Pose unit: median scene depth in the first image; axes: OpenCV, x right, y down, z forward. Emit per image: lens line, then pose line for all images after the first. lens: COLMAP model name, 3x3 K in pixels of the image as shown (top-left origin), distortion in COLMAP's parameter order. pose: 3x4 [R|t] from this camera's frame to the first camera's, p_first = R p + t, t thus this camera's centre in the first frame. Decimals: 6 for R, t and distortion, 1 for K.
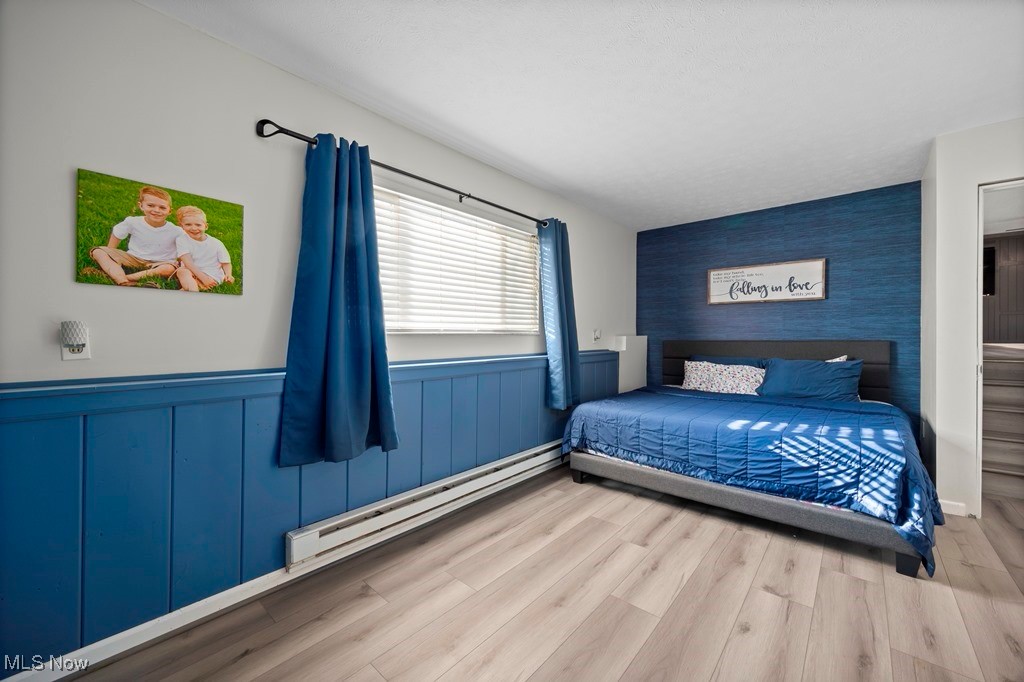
lens RADIAL K [[396.1, 0, 512.0], [0, 396.1, 341.0], [0, 0, 1]] dist [-0.002297, -0.000364]
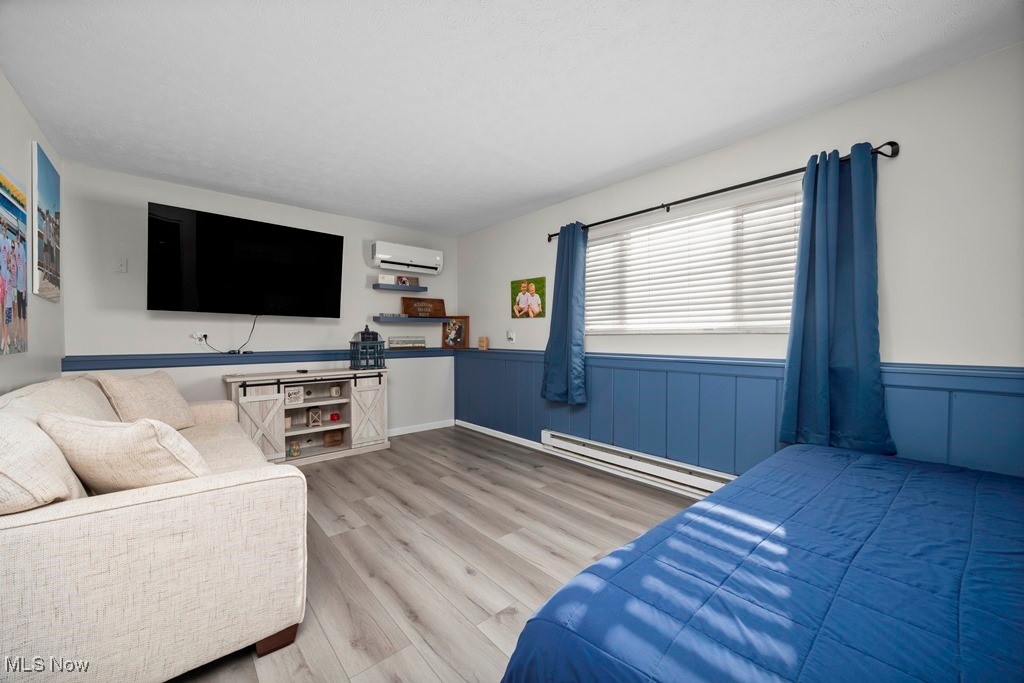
lens RADIAL K [[396.1, 0, 512.0], [0, 396.1, 341.5], [0, 0, 1]] dist [-0.002297, -0.000364]
pose [[-0.135829, 0.017040, -0.990586, 1.253901], [-0.010360, 0.999773, 0.018619, -0.013883], [0.990678, 0.012791, -0.135622, 0.903398]]
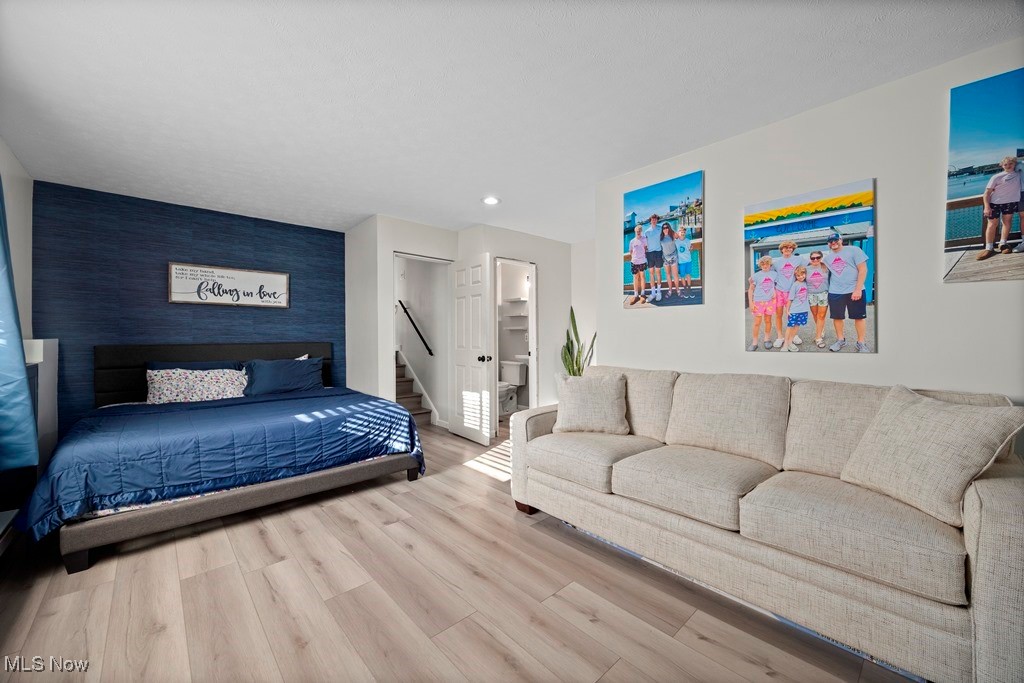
lens RADIAL K [[396.1, 0, 512.0], [0, 396.1, 341.5], [0, 0, 1]] dist [-0.002297, -0.000364]
pose [[0.105966, -0.007642, 0.994340, -0.537286], [0.014411, 0.999877, 0.006148, -0.003837], [-0.994265, 0.013677, 0.106063, 0.335363]]
